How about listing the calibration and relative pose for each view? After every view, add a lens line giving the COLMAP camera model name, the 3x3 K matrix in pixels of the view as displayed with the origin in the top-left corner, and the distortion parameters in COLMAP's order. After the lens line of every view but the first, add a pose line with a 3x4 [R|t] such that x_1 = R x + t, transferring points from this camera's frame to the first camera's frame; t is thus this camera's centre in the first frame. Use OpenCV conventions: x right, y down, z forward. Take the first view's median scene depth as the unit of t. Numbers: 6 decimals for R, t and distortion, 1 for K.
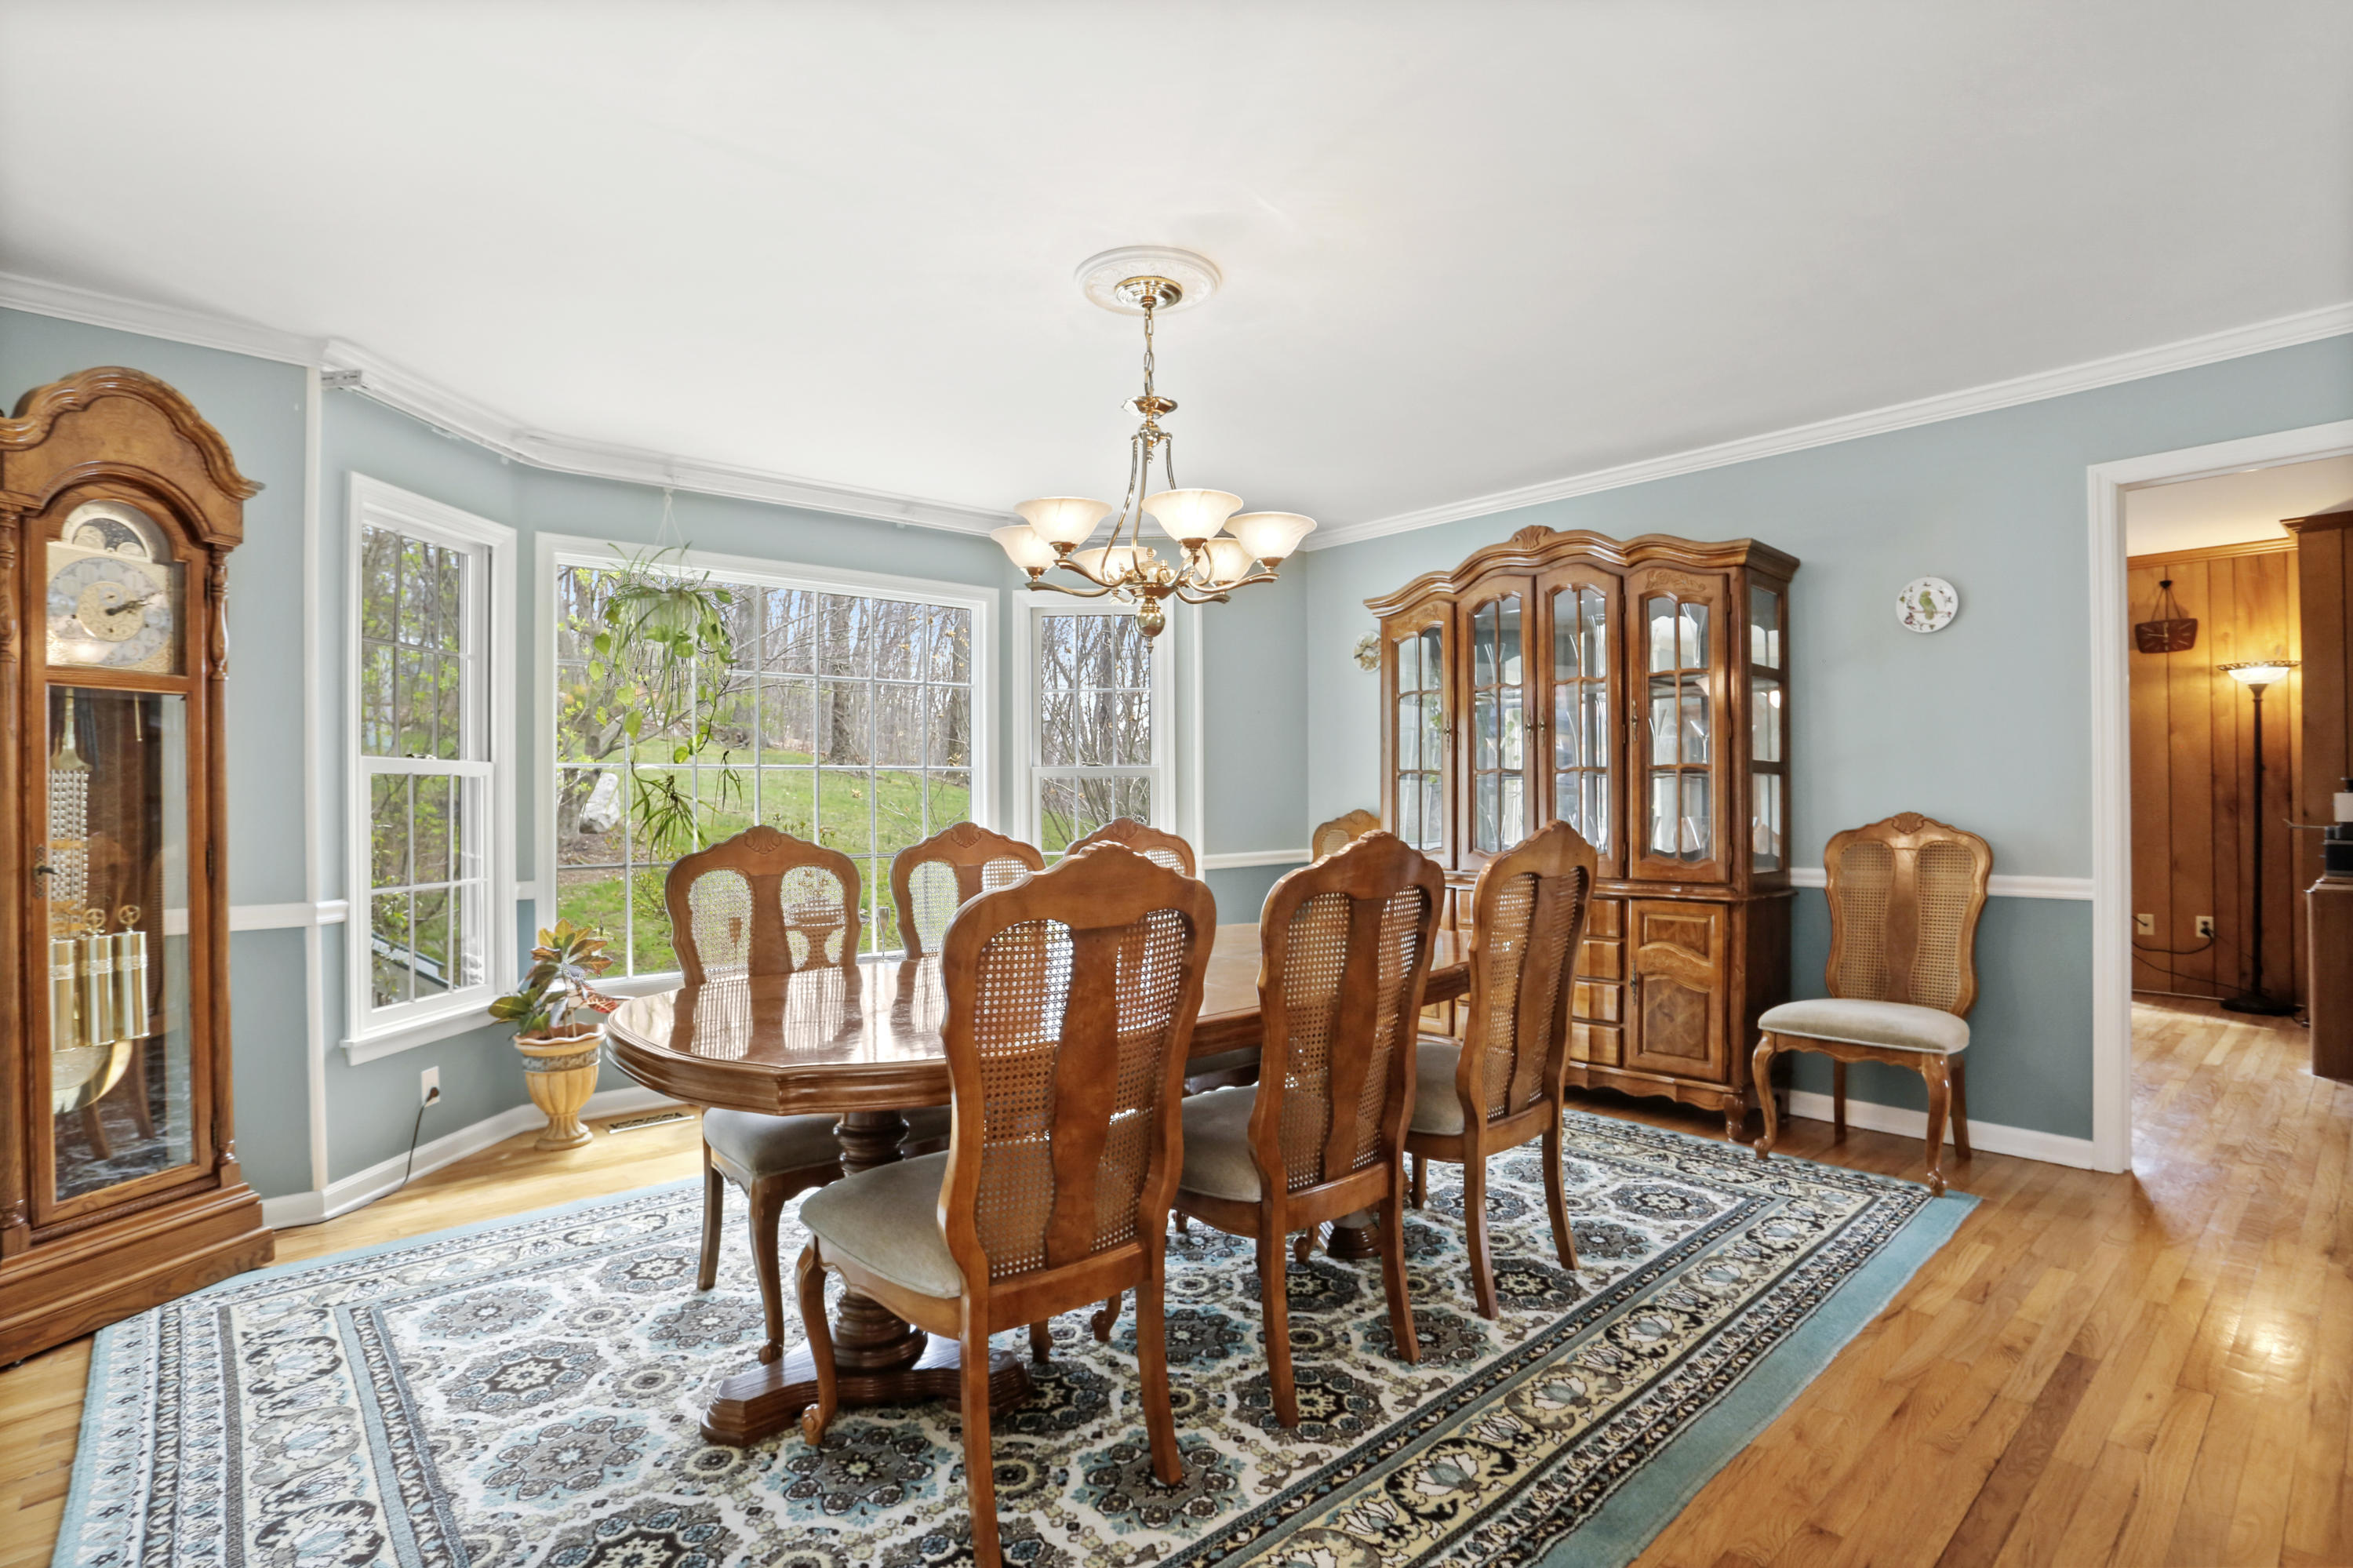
lens RADIAL K [[1124.1, 0, 1169.6], [0, 1124.1, 795.1], [0, 0, 1]] dist [-0.065524, 0.025108]
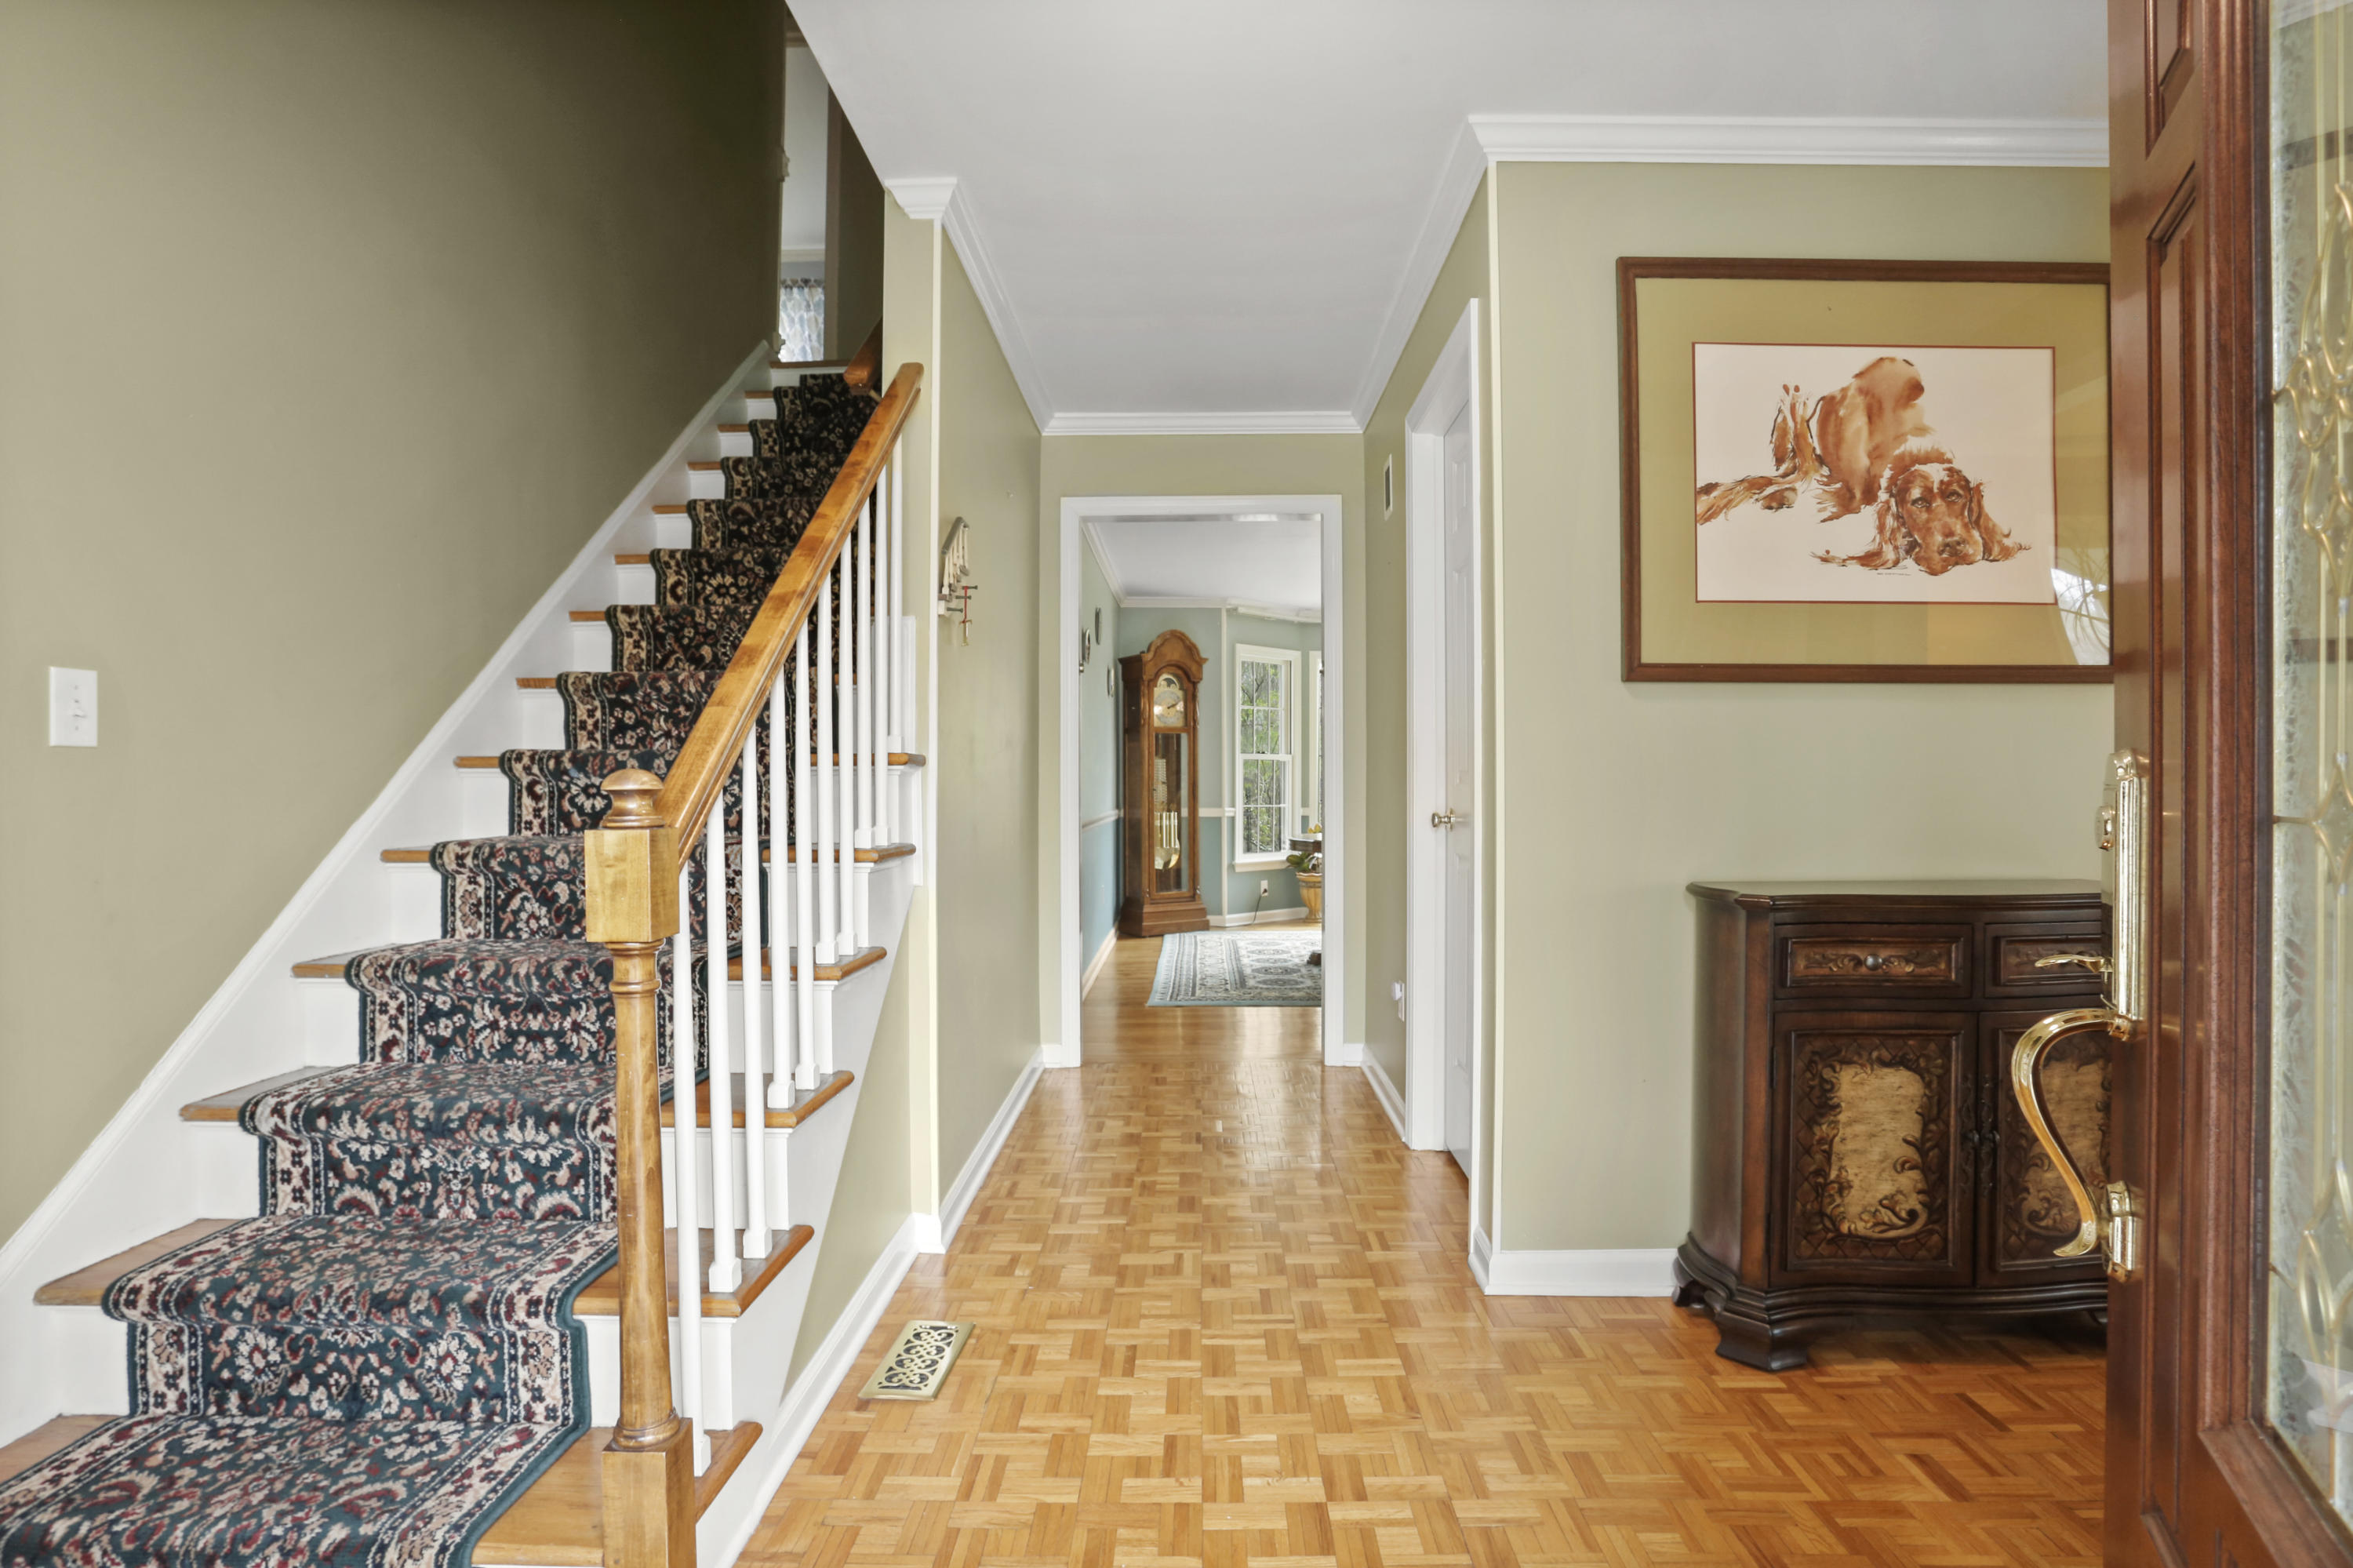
lens RADIAL K [[1124.1, 0, 1169.6], [0, 1124.1, 795.1], [0, 0, 1]] dist [-0.065524, 0.025108]
pose [[0.724761, 0.011563, -0.688903, 0.803970], [-0.000968, 0.999875, 0.015765, 0.017082], [0.689000, -0.010759, 0.724682, -0.863576]]
